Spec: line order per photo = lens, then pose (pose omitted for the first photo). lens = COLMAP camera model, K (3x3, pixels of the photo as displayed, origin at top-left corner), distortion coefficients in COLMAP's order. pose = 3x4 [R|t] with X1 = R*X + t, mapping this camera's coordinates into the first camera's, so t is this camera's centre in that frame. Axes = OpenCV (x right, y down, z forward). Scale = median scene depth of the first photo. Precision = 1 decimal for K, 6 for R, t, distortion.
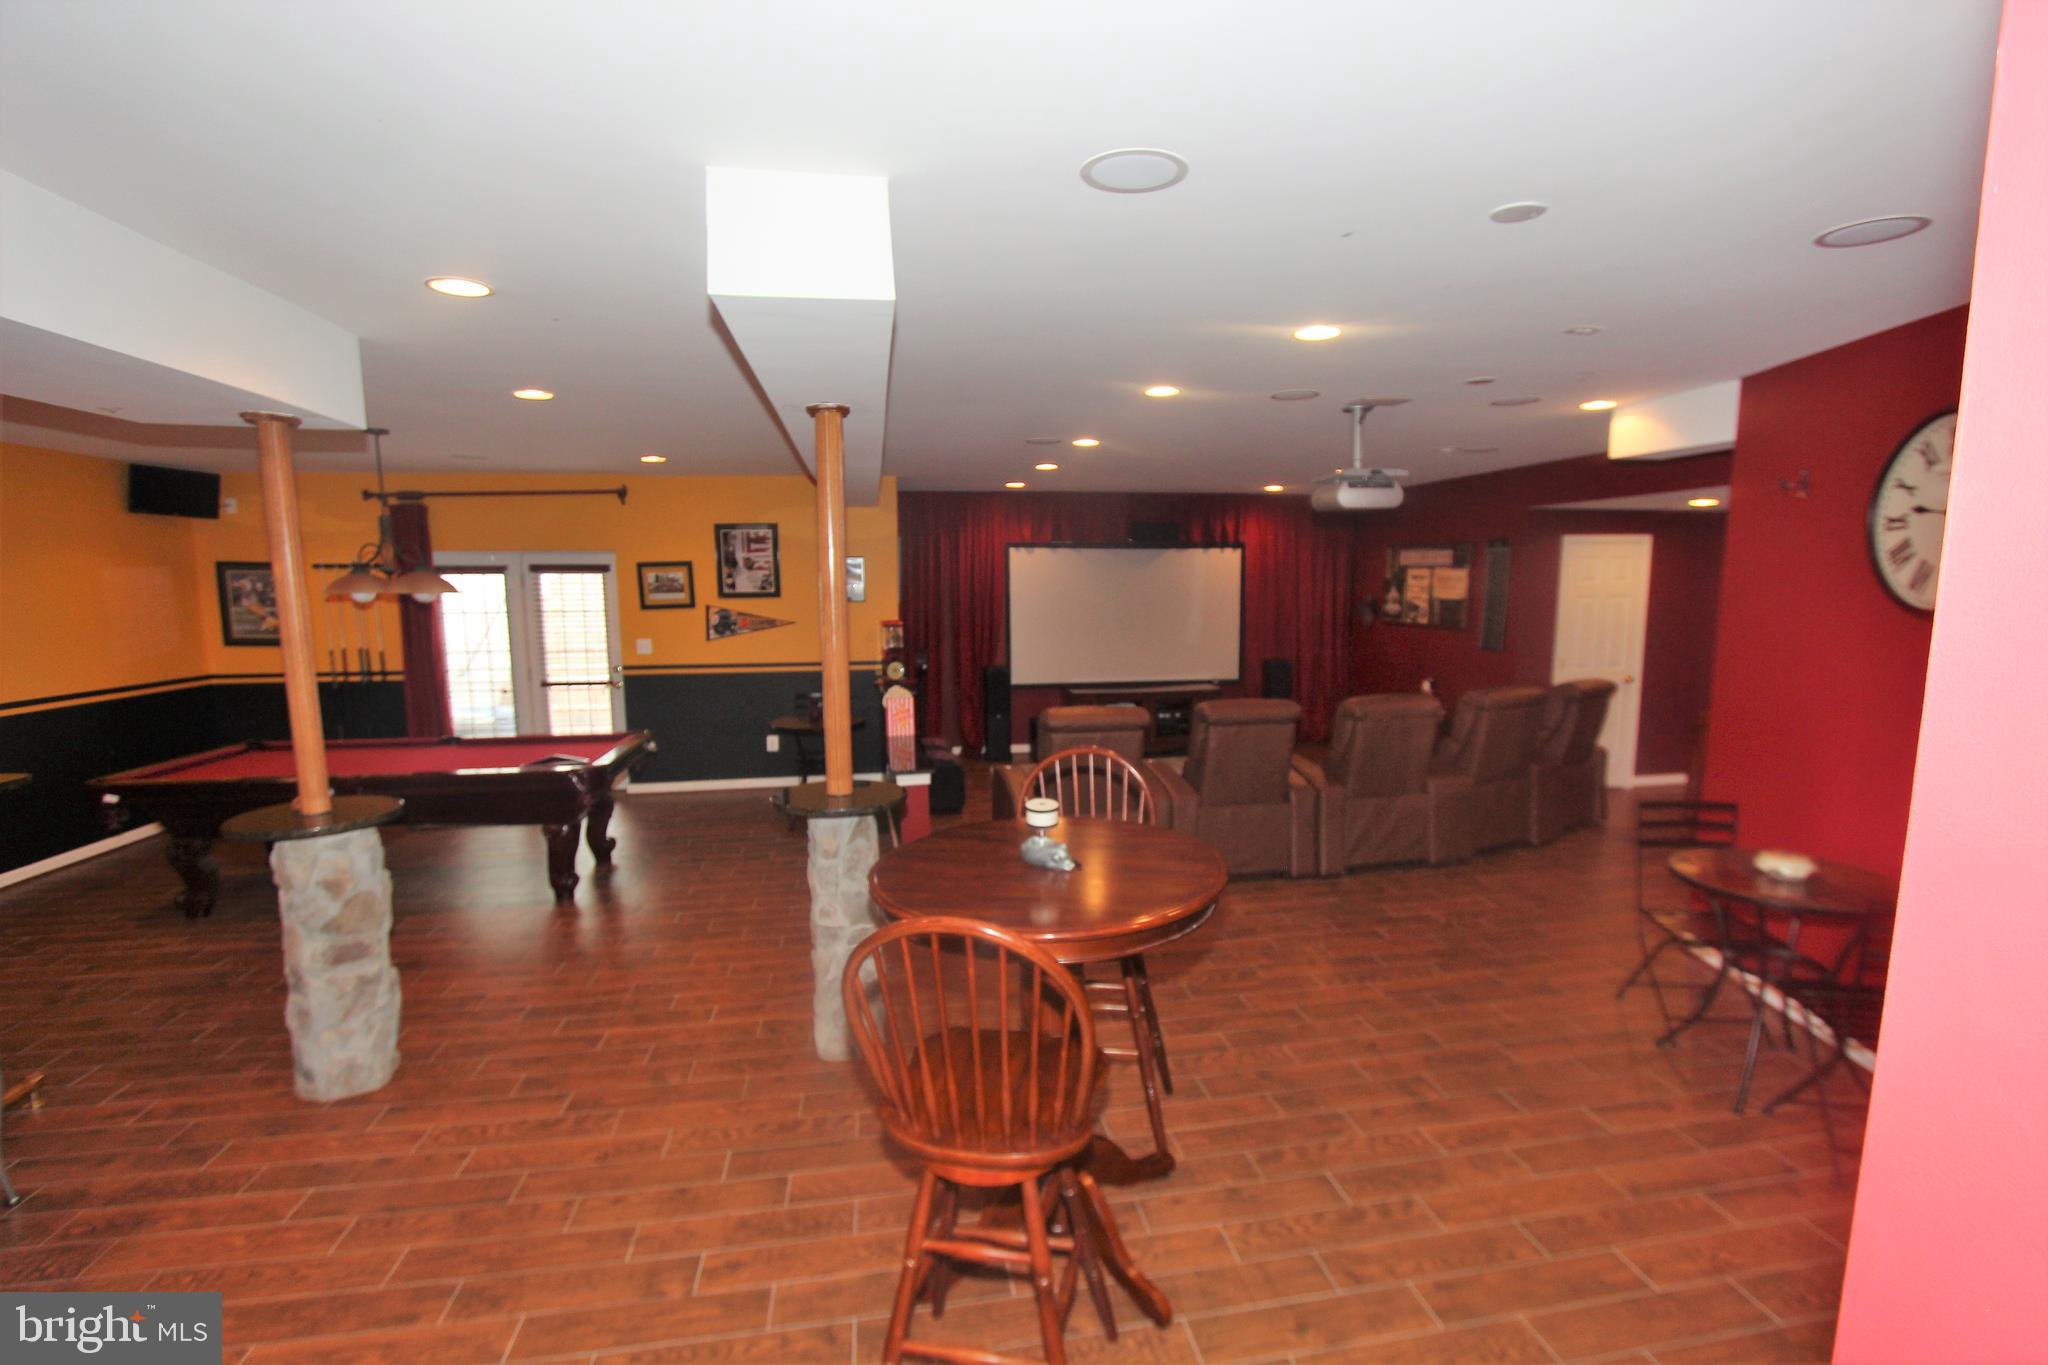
lens RADIAL K [[945.8, 0, 1041.4], [0, 945.8, 713.6], [0, 0, 1]] dist [-0.015979, 0.001331]
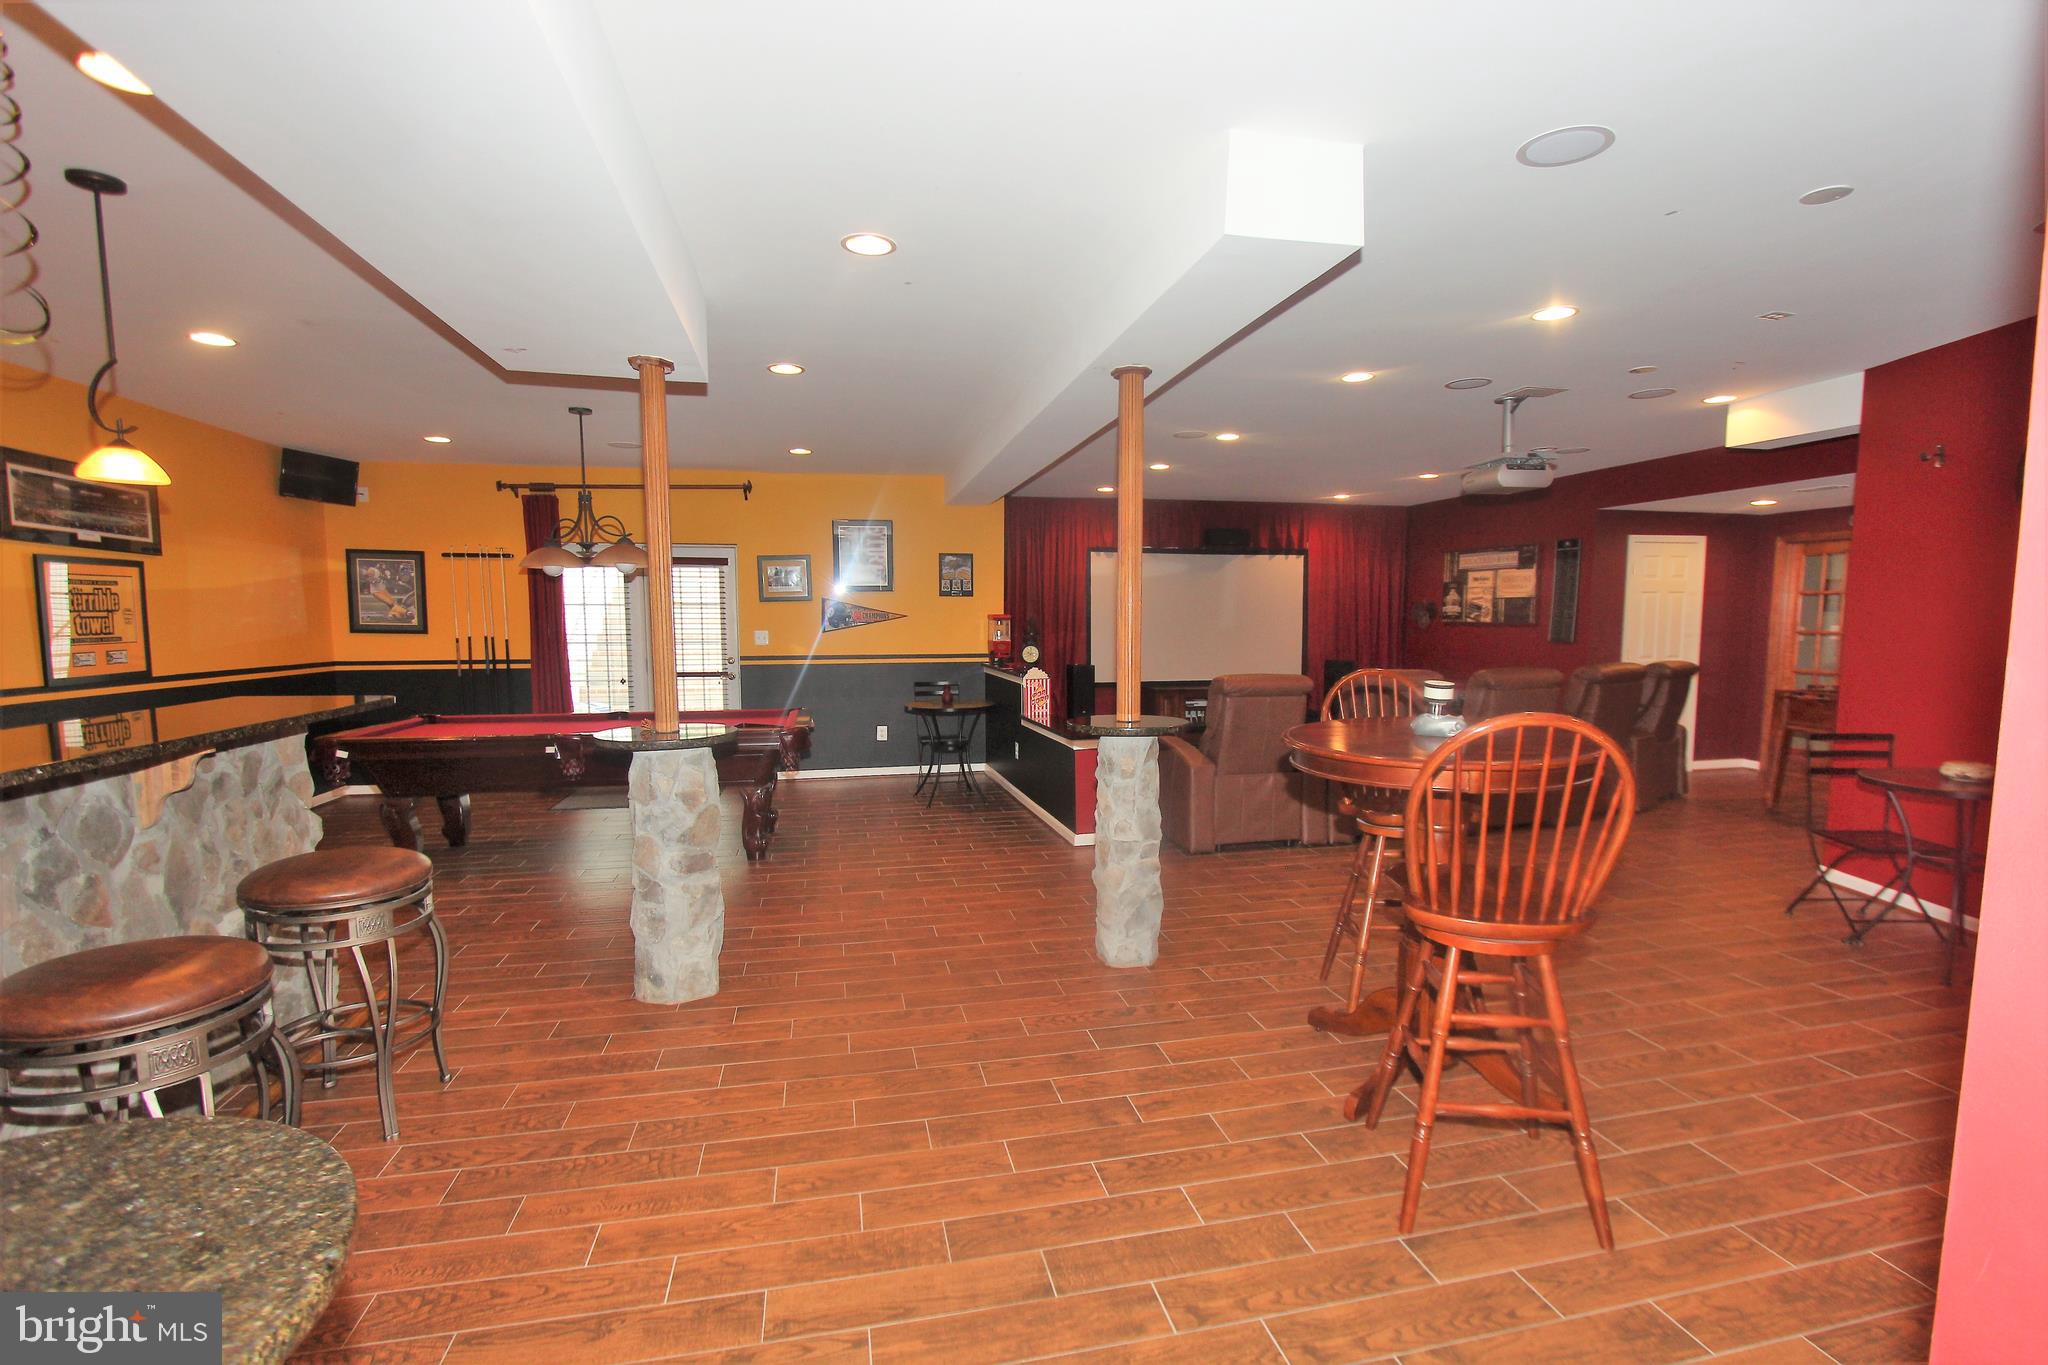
lens RADIAL K [[948.1, 0, 1042.5], [0, 948.1, 715.1], [0, 0, 1]] dist [-0.011736, 0.000305]
pose [[0.998815, -0.002550, 0.048595, -0.179576], [0.004429, 0.999245, -0.038593, 0.058699], [-0.048460, 0.038763, 0.998073, -0.045170]]
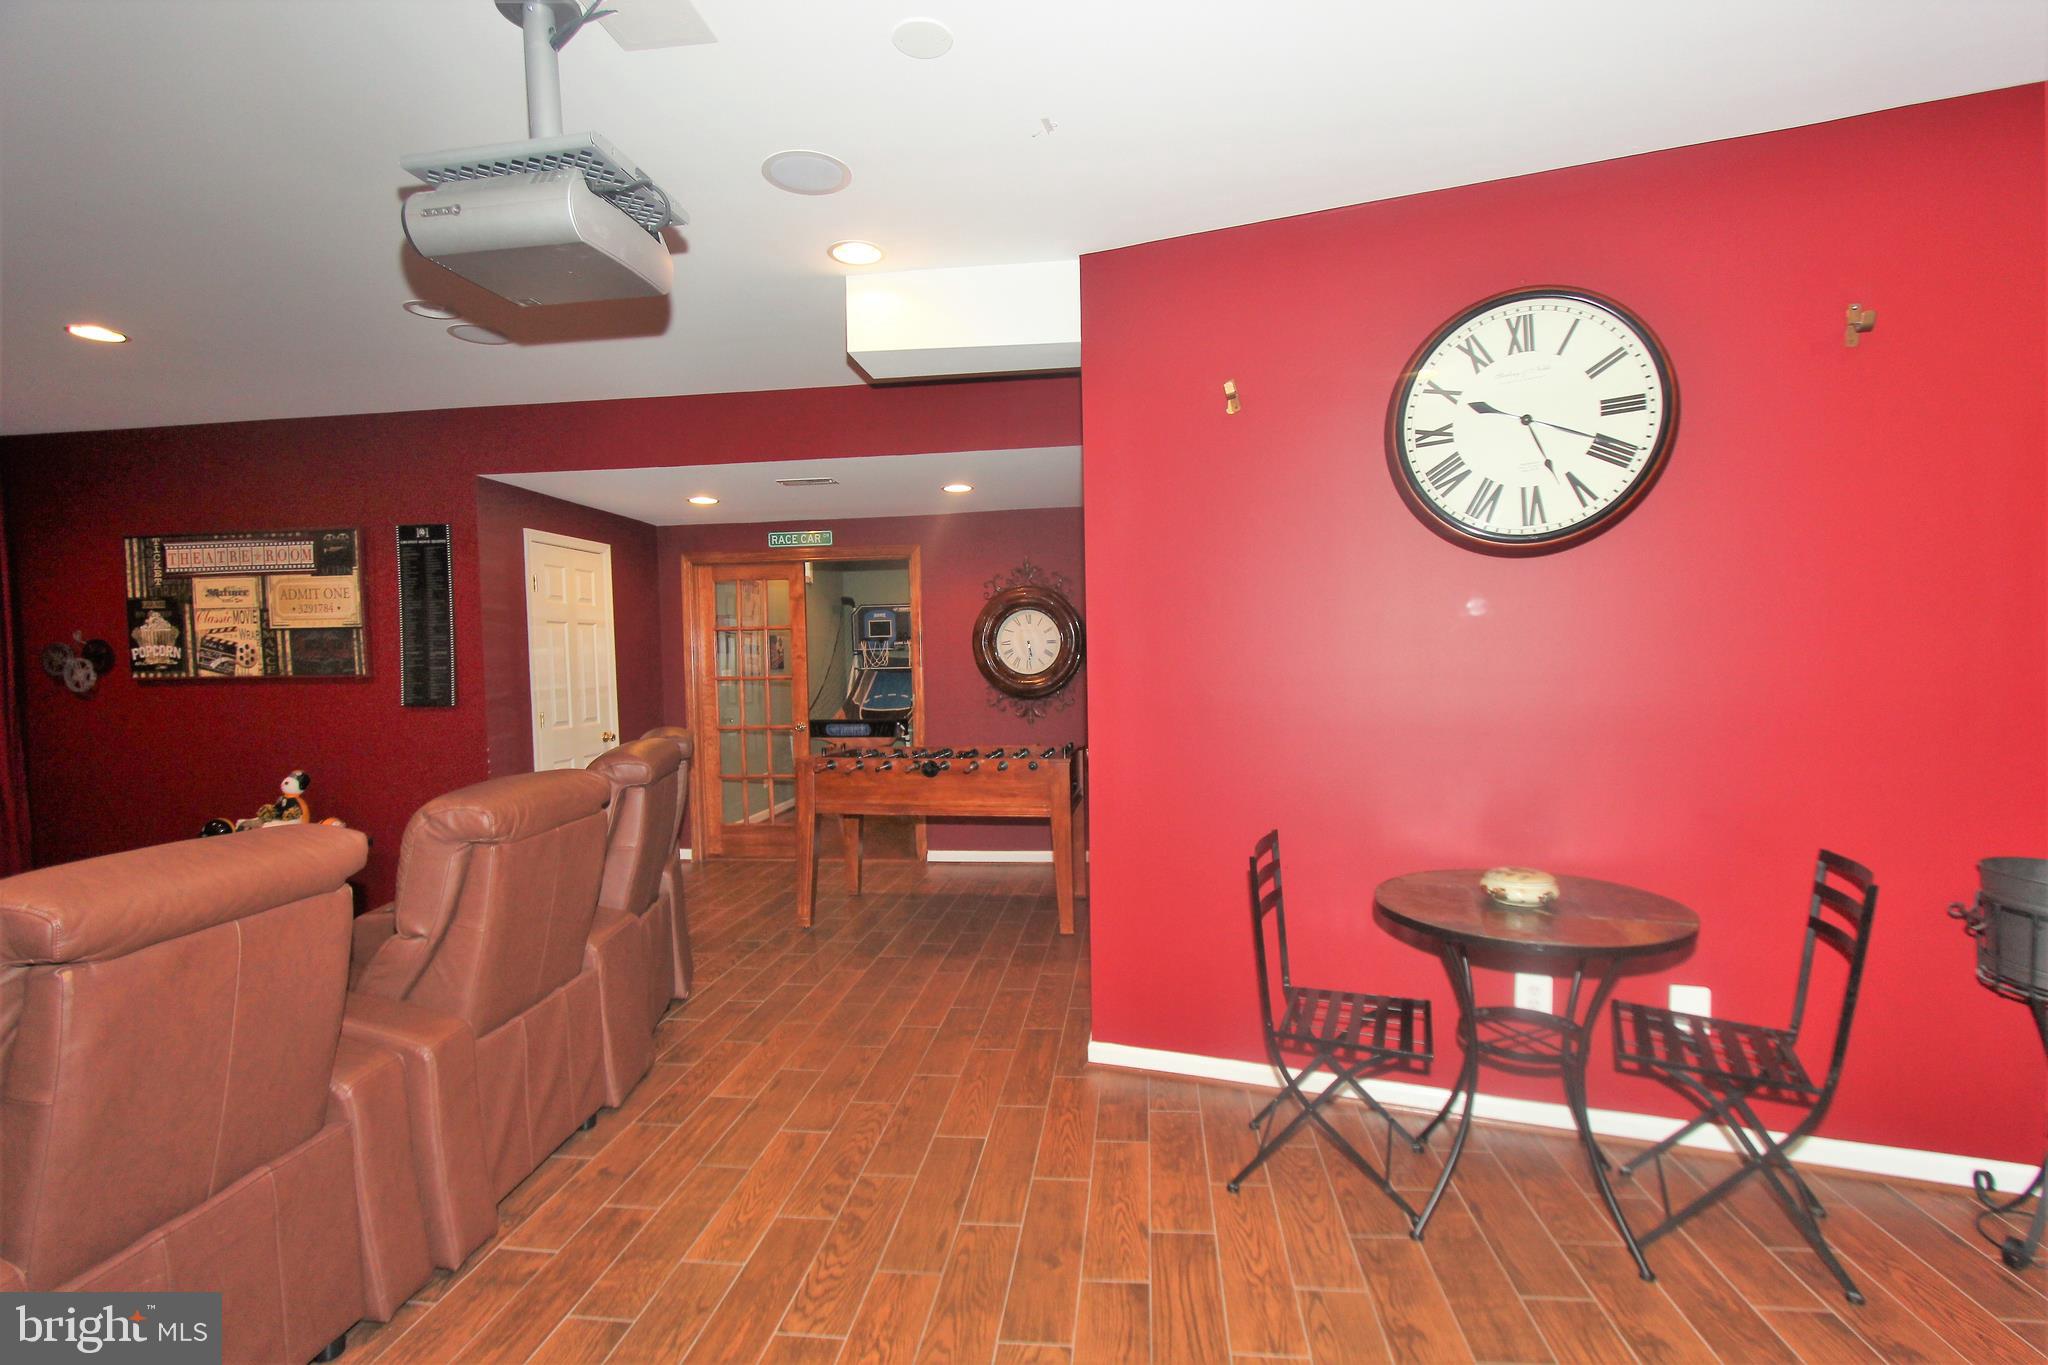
lens RADIAL K [[945.8, 0, 1041.4], [0, 945.8, 713.6], [0, 0, 1]] dist [-0.015979, 0.001331]
pose [[0.278325, -0.055239, 0.958897, 0.011498], [0.152633, 0.988202, 0.012625, -0.012868], [-0.948282, 0.142846, 0.283472, 0.500723]]
